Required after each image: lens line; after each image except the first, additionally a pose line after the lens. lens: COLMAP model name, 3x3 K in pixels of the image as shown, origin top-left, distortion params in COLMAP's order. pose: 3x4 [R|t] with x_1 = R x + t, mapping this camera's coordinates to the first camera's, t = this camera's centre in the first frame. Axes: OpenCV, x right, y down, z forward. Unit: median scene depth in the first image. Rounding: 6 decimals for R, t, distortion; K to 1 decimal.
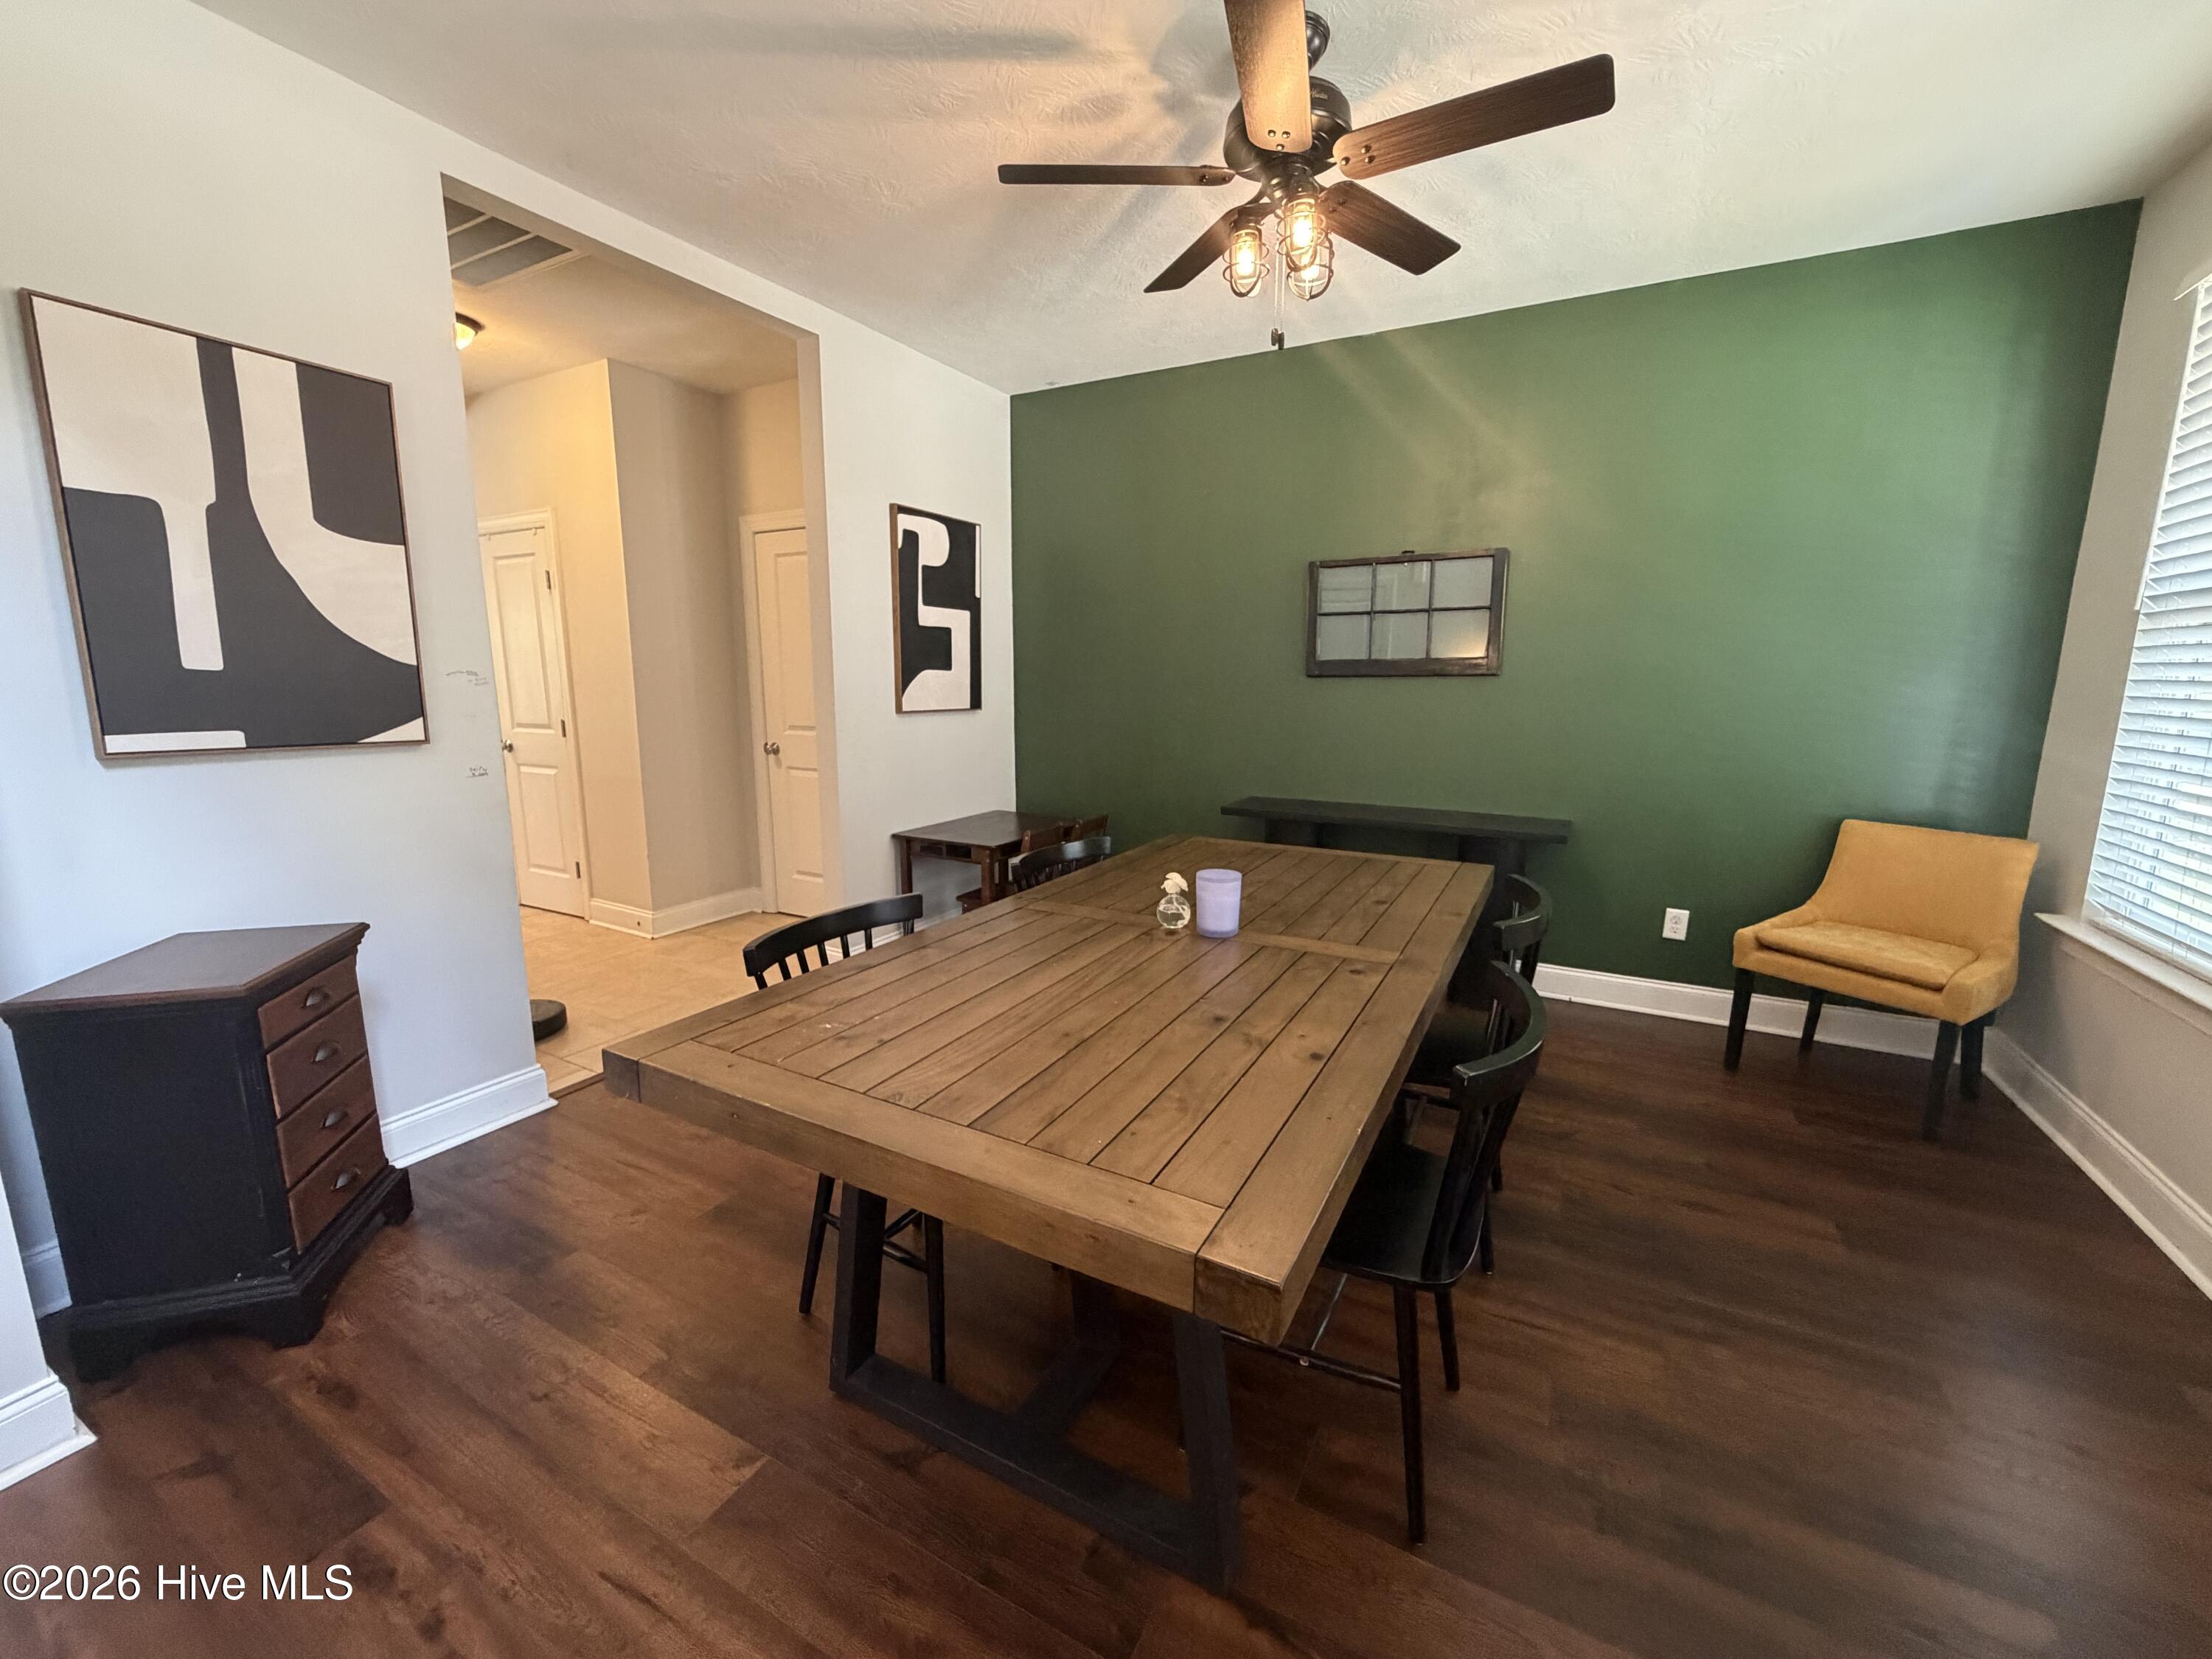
lens RADIAL K [[883.8, 0, 1098.1], [0, 883.8, 825.2], [0, 0, 1]] dist [0.000877, 0.000052]
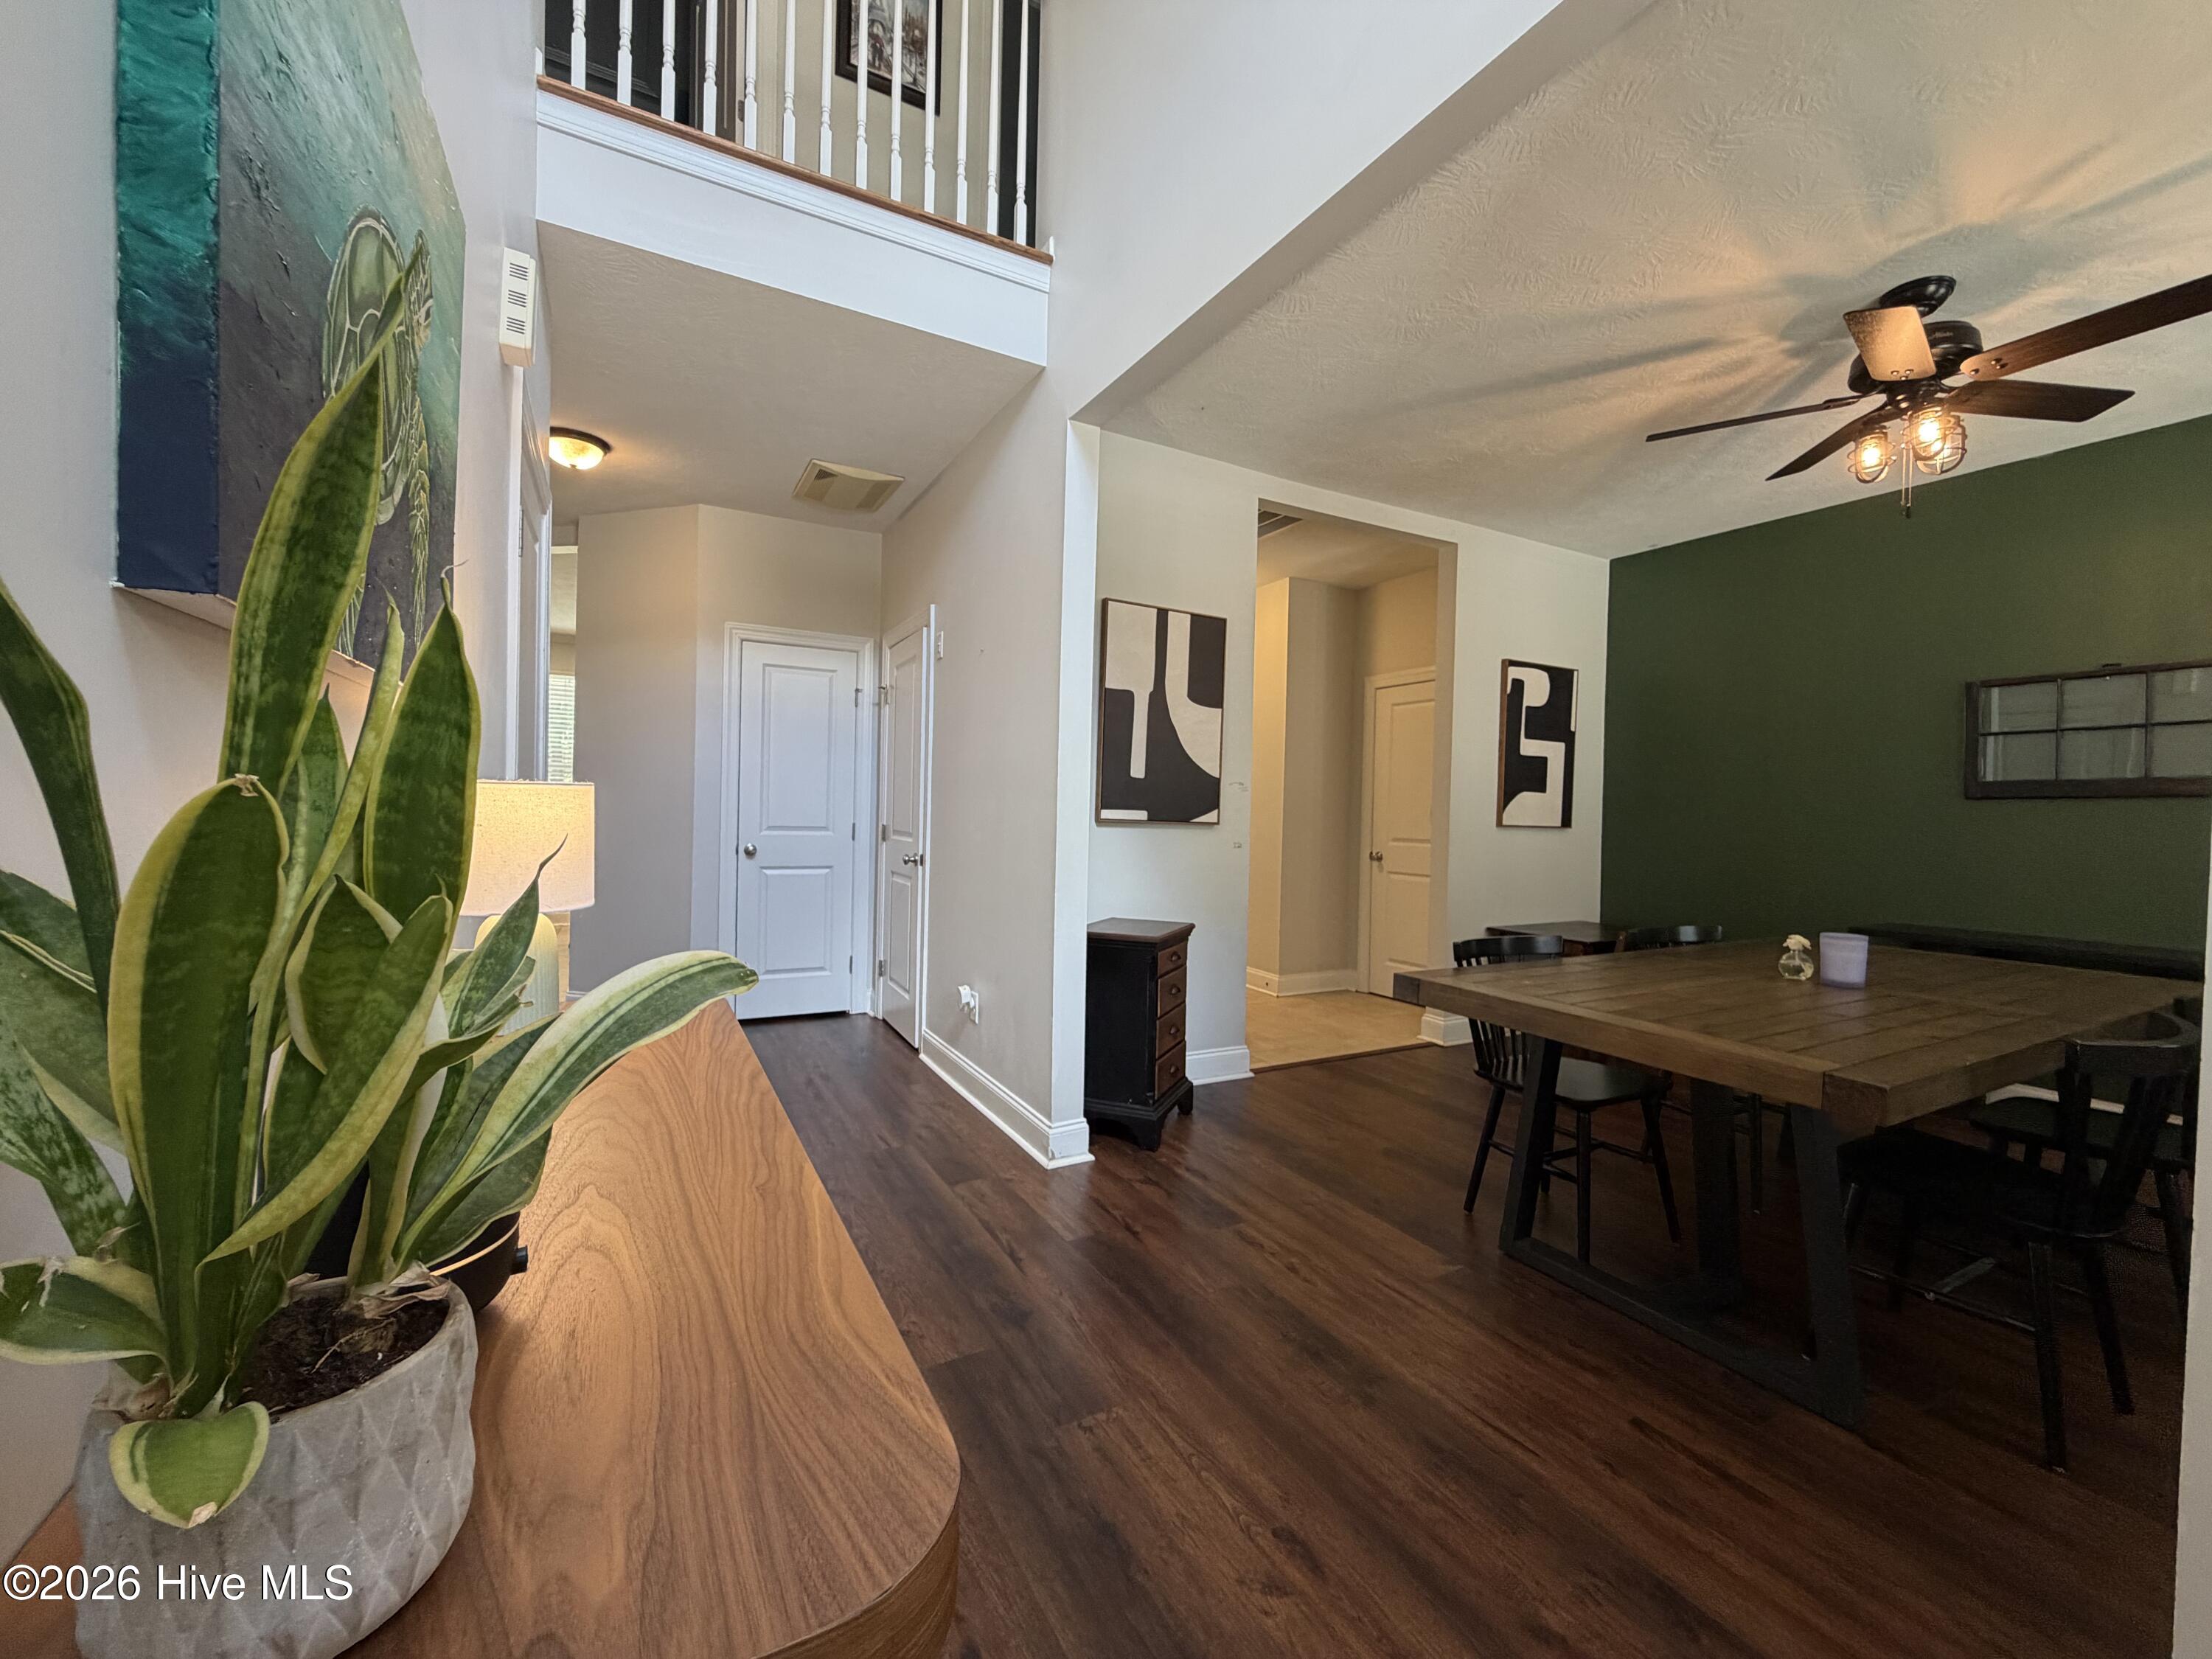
lens RADIAL K [[883.8, 0, 1098.1], [0, 883.8, 825.2], [0, 0, 1]] dist [0.000877, 0.000052]
pose [[0.841678, 0.022299, -0.539519, -0.049286], [-0.108977, 0.985602, -0.129274, 0.116823], [0.528869, 0.167602, 0.831990, -0.389912]]
